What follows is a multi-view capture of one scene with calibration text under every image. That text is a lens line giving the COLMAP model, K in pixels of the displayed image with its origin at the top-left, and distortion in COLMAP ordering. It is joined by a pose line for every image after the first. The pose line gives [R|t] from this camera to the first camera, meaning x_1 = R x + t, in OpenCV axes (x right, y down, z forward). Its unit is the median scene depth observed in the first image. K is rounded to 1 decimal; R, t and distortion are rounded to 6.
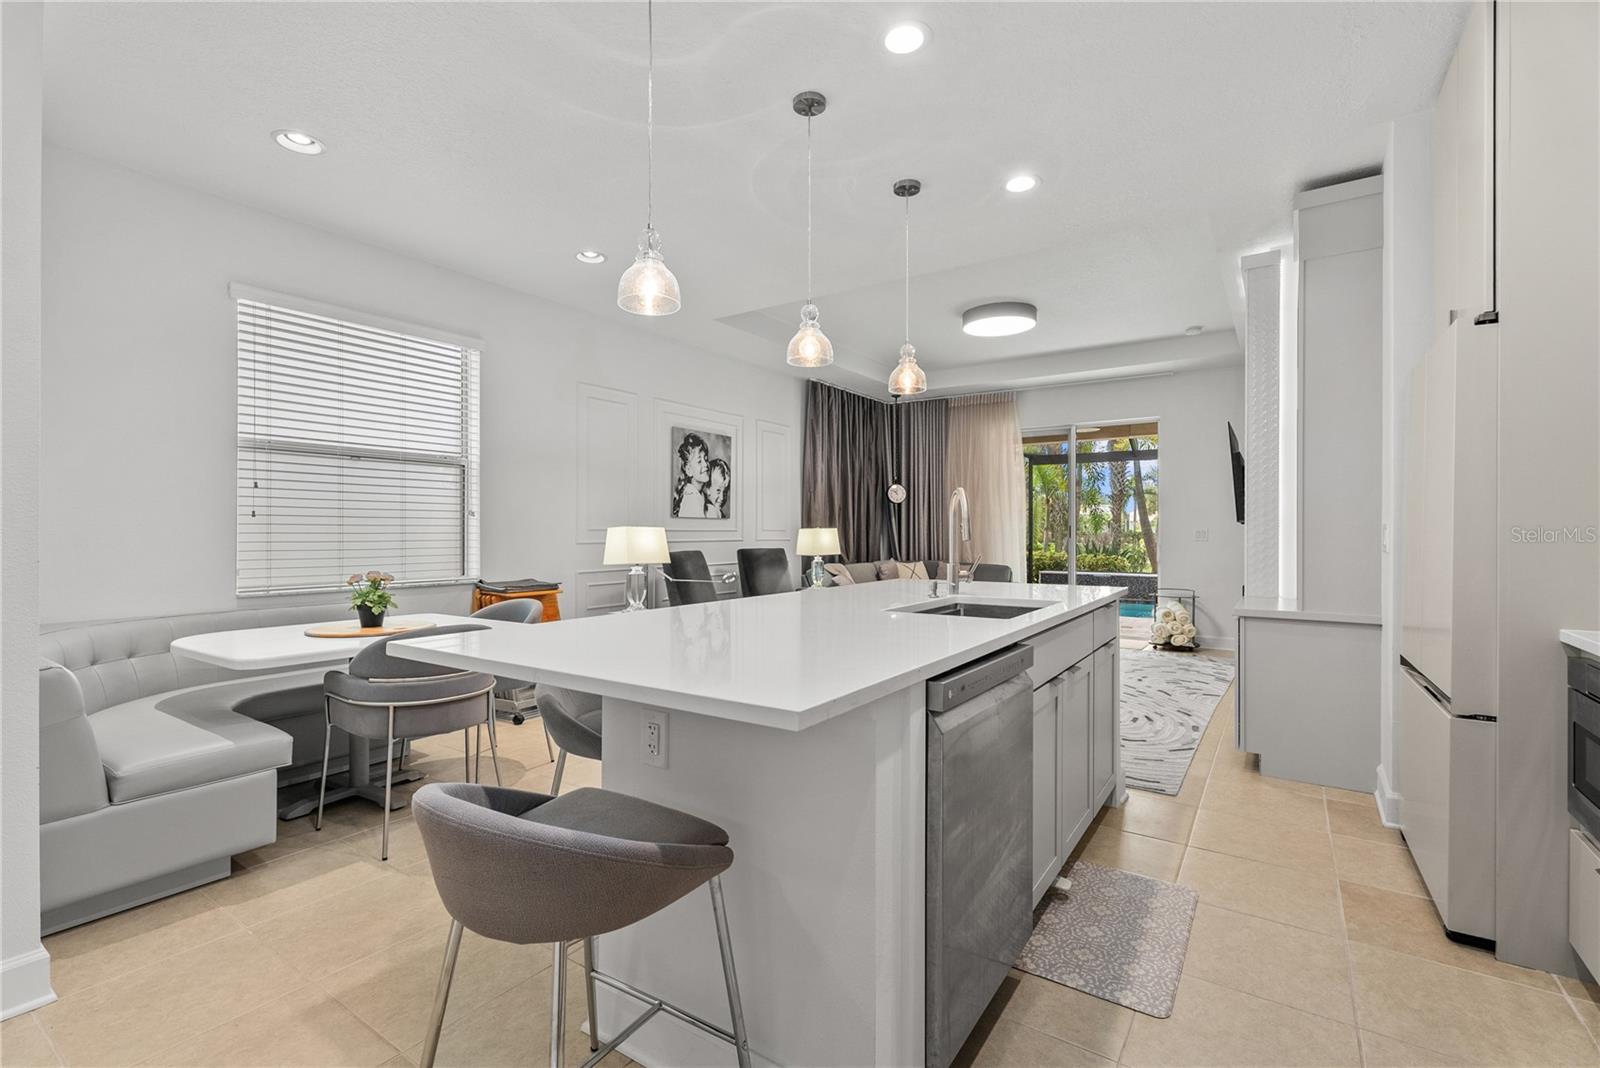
lens RADIAL K [[730.7, 0, 800.0], [0, 730.7, 534.0], [0, 0, 1]] dist [-0.002145, -0.000437]
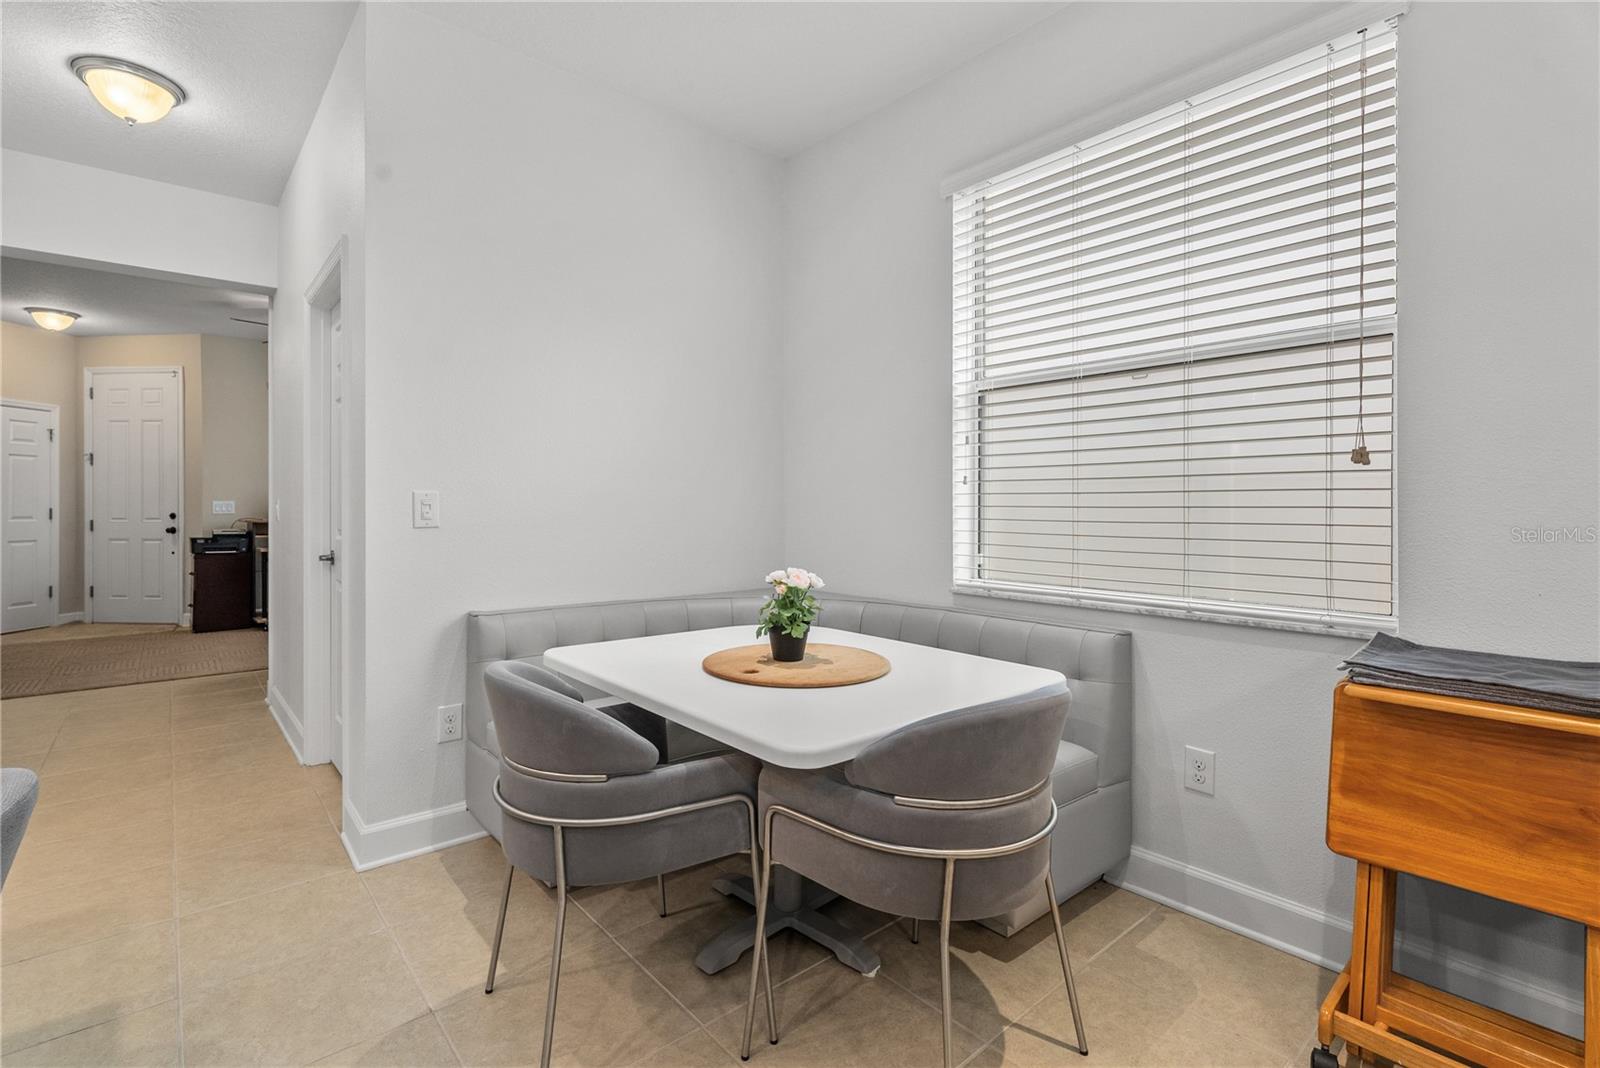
lens RADIAL K [[745.9, 0, 800.8], [0, 745.9, 508.1], [0, 0, 1]] dist [-0.001055, -0.000438]
pose [[-0.265613, 0.000313, -0.964080, 0.012267], [-0.004153, 0.999990, 0.001469, -0.000454], [0.964071, 0.004394, -0.265609, 1.166648]]
